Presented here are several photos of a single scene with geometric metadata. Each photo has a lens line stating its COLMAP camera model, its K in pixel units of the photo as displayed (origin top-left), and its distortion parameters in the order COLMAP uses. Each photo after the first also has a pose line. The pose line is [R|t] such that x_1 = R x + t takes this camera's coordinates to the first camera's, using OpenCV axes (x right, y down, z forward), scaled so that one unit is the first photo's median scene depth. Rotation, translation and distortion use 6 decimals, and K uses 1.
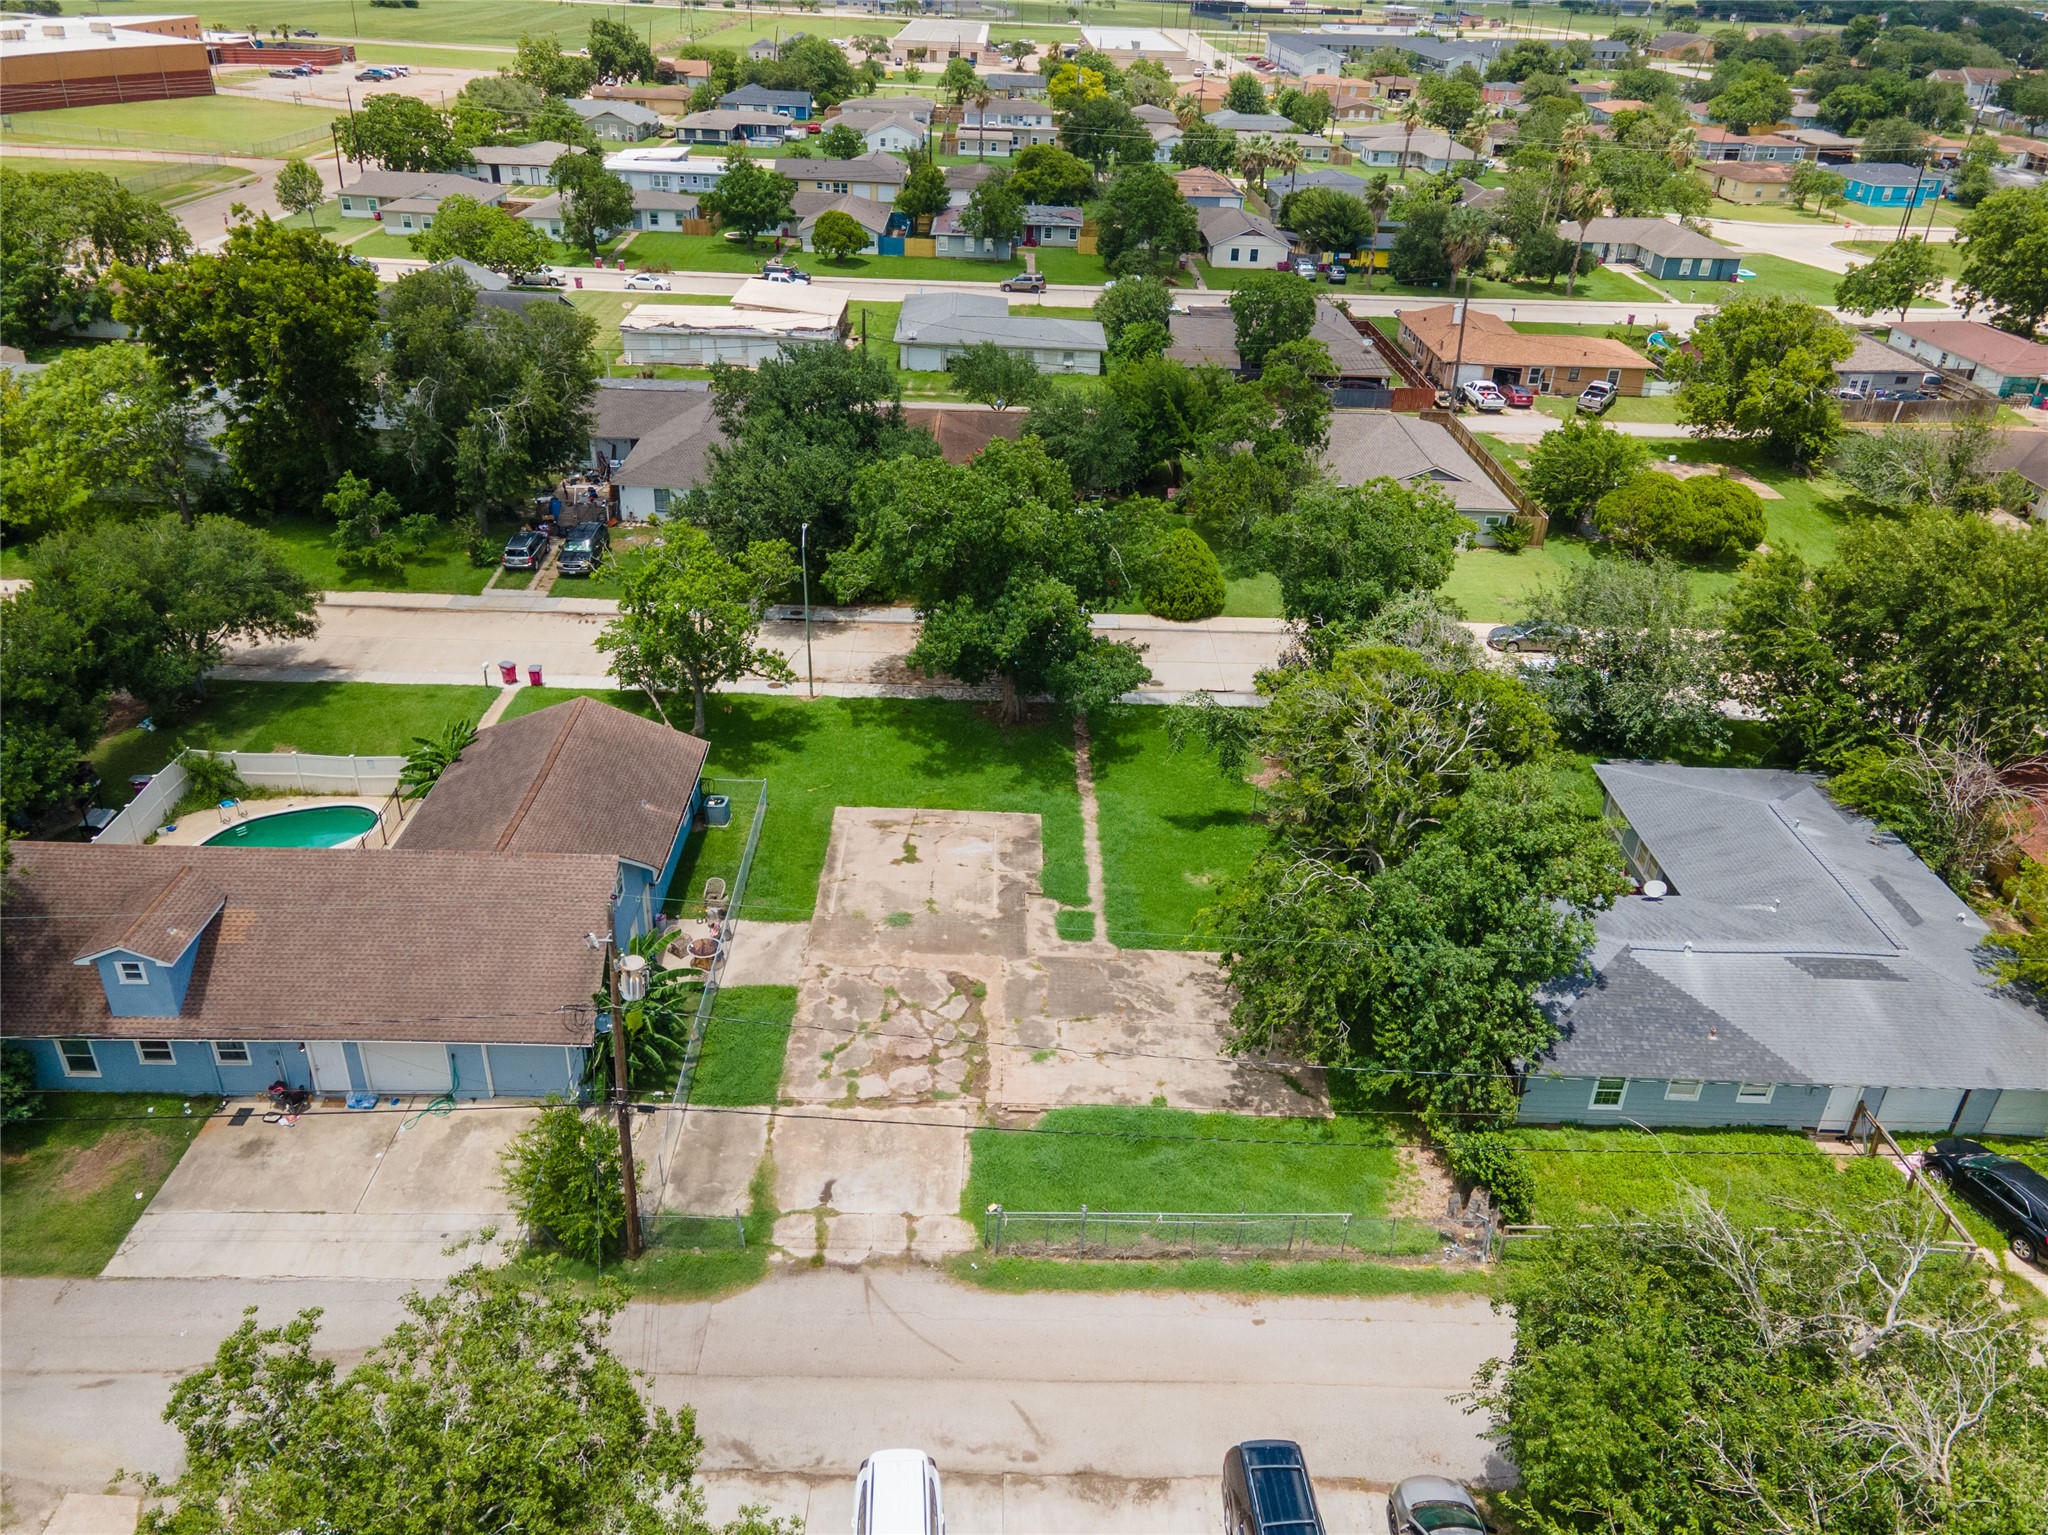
lens RADIAL K [[1503.2, 0, 1016.9], [0, 1503.2, 772.0], [0, 0, 1]] dist [0.042689, 0.012658]
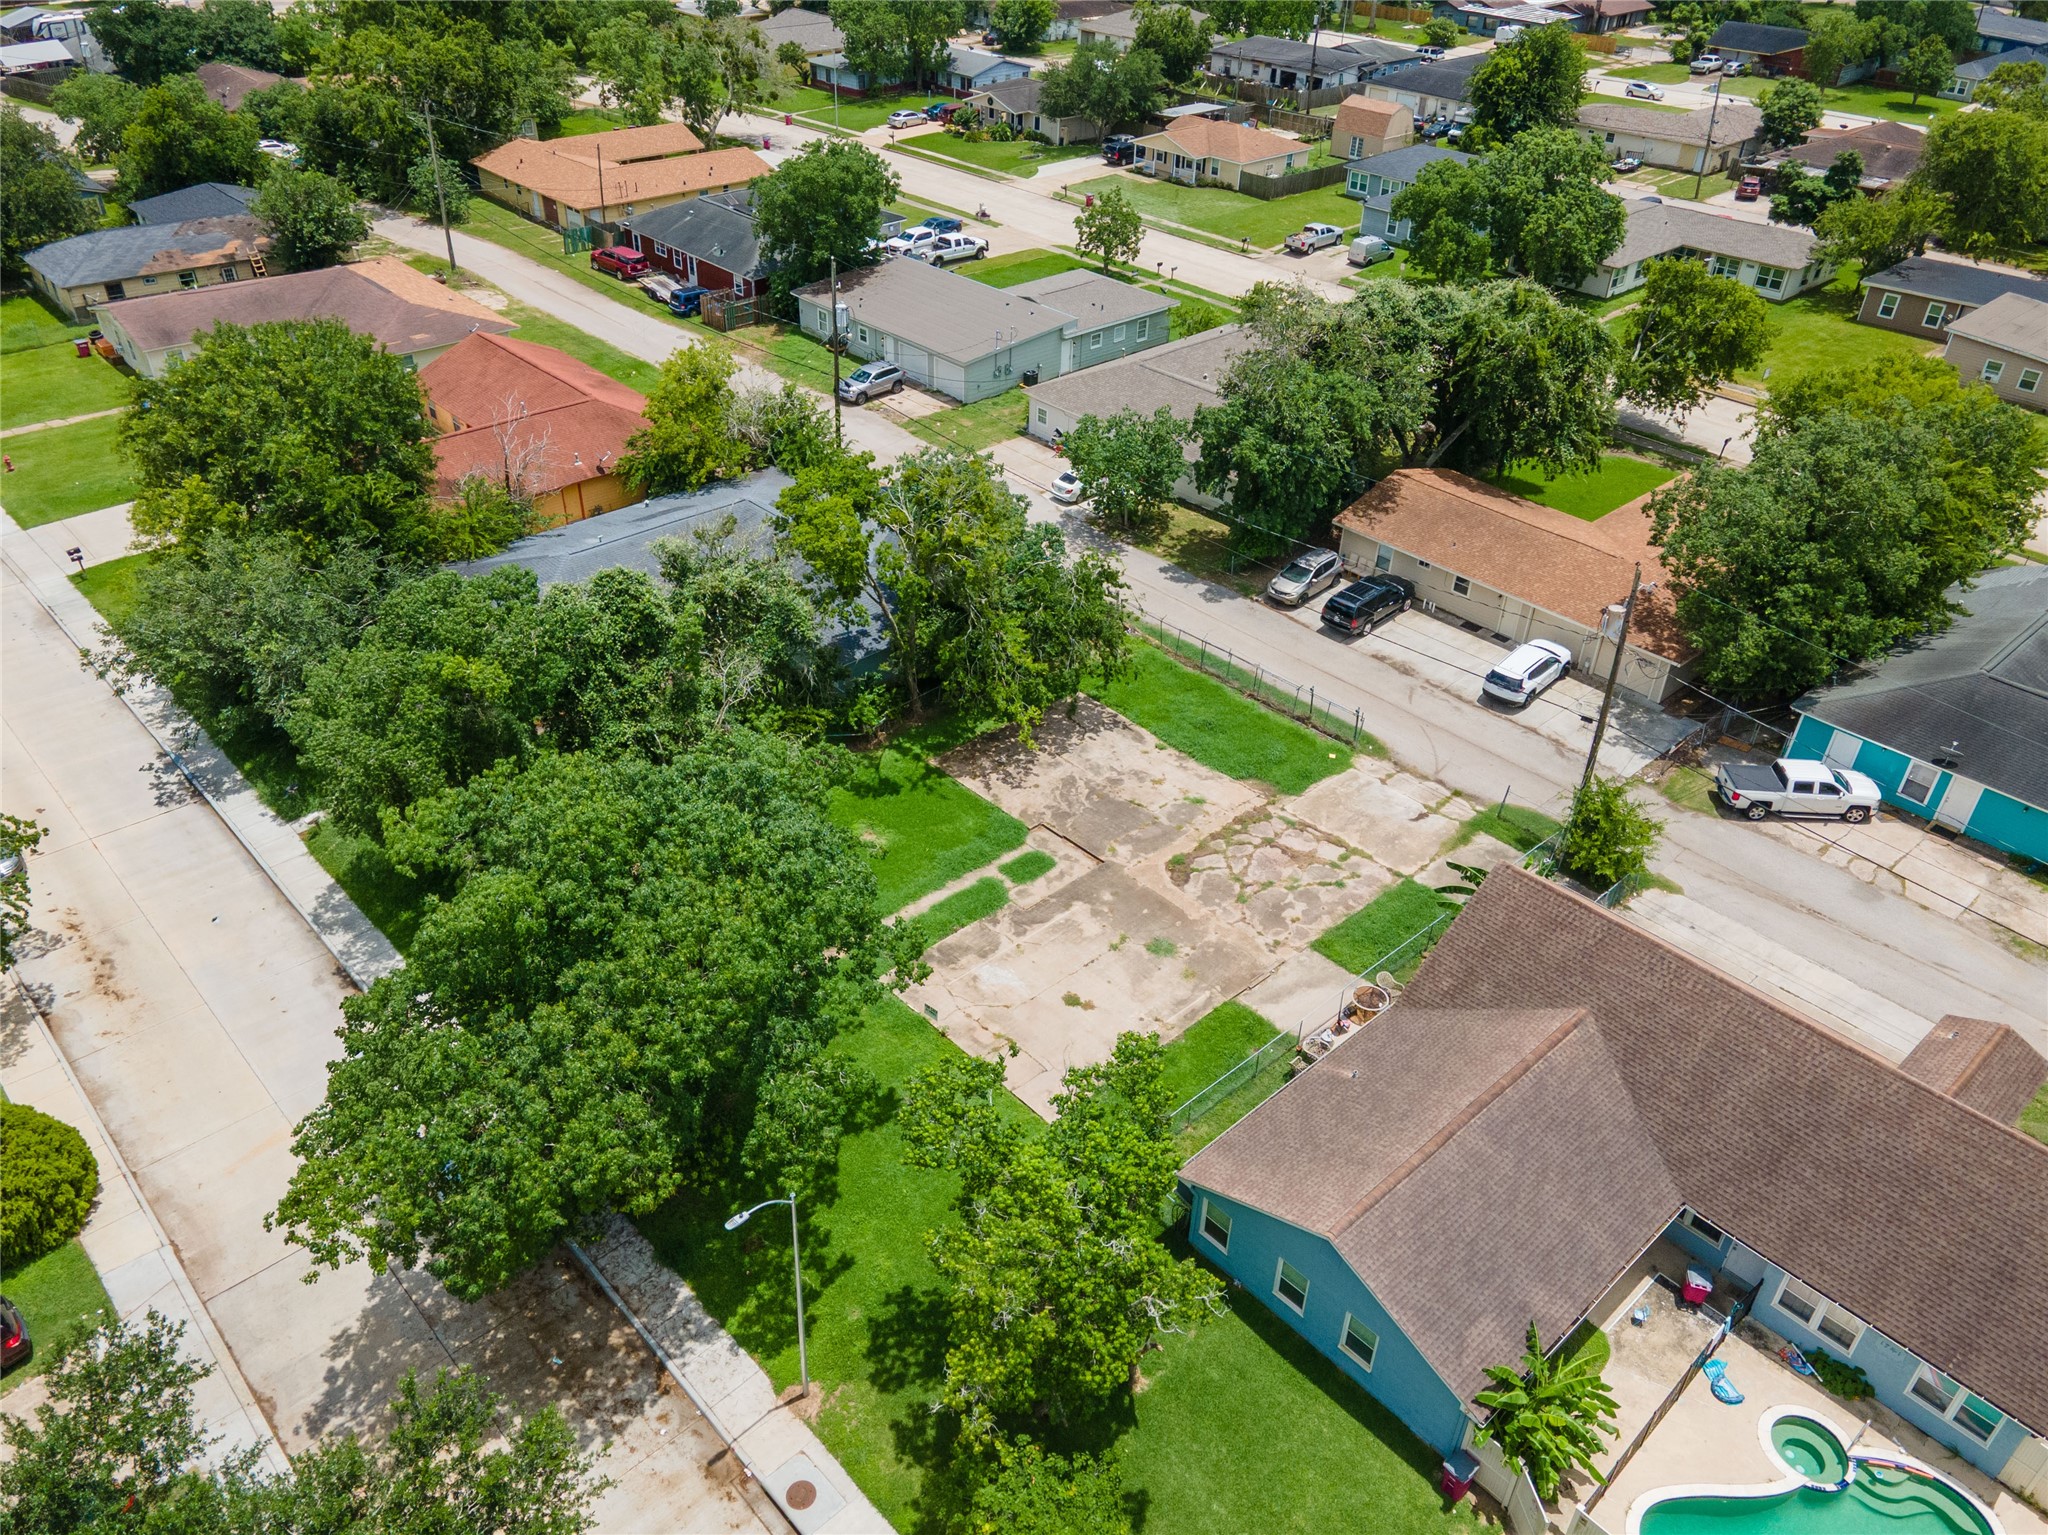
lens RADIAL K [[1503.2, 0, 1025.2], [0, 1503.2, 769.0], [0, 0, 1]] dist [0.042689, 0.012658]
pose [[-0.673166, -0.461761, 0.577602, -0.476436], [0.311880, 0.530935, 0.787934, -0.677788], [-0.670506, 0.710553, -0.213394, 1.095150]]
